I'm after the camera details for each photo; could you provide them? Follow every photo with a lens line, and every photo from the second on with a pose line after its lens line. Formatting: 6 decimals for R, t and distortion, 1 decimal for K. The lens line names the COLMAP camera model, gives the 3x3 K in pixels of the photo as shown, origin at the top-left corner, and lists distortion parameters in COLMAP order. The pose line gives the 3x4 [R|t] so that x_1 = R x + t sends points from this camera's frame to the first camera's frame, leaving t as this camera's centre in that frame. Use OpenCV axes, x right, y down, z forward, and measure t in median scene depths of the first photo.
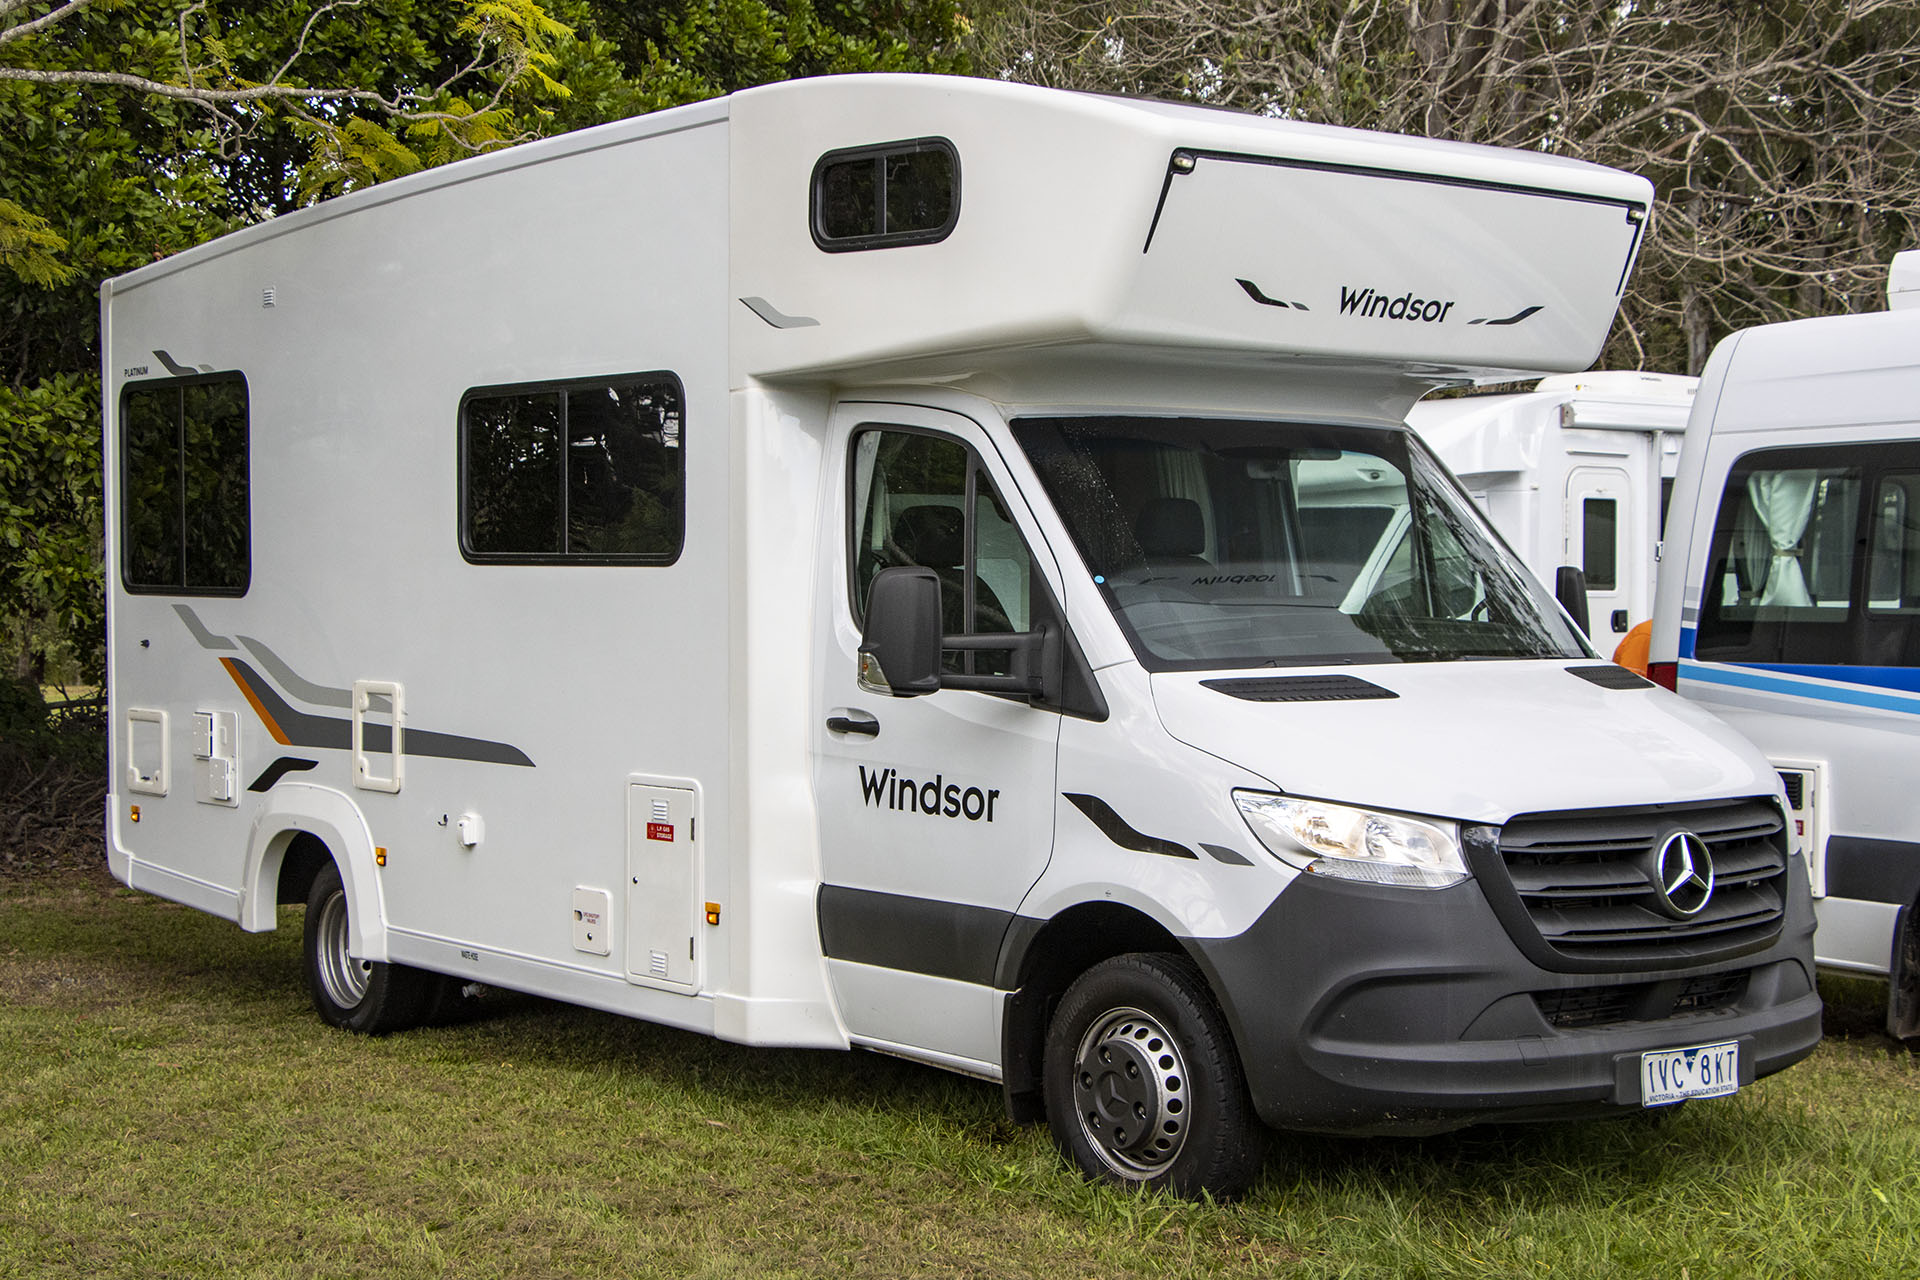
lens RADIAL K [[3131.0, 0, 960.3], [0, 3131.0, 641.6], [0, 0, 1]] dist [0.137202, 0.000000]
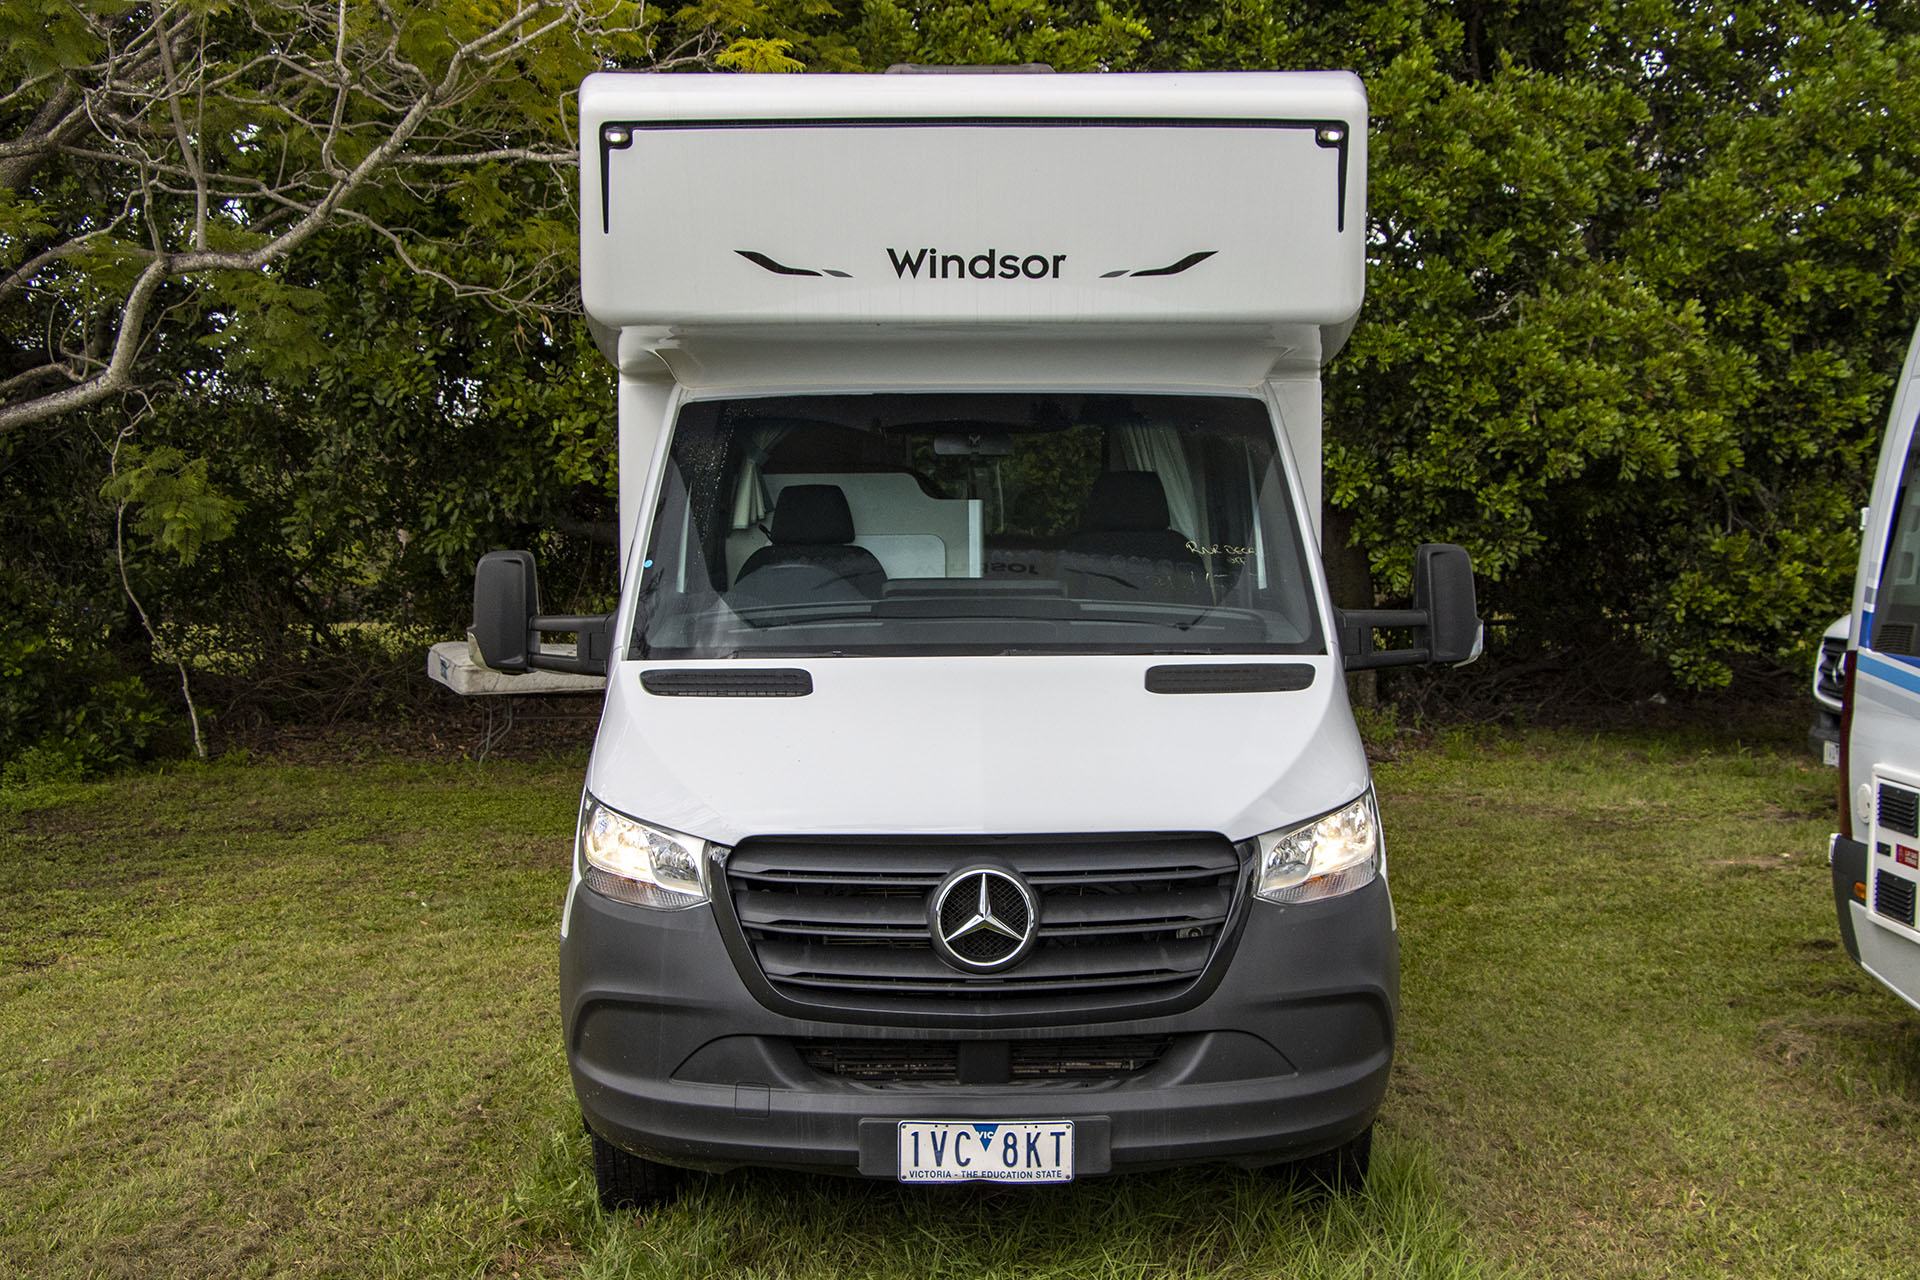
lens RADIAL K [[2407.9, 0, 959.3], [0, 2407.9, 637.6], [0, 0, 1]] dist [-0.021927, 0.000000]
pose [[0.769280, 0.028411, -0.638279, 0.636004], [-0.008312, 0.999371, 0.034466, -0.024537], [0.638857, -0.021208, 0.769033, 0.497574]]
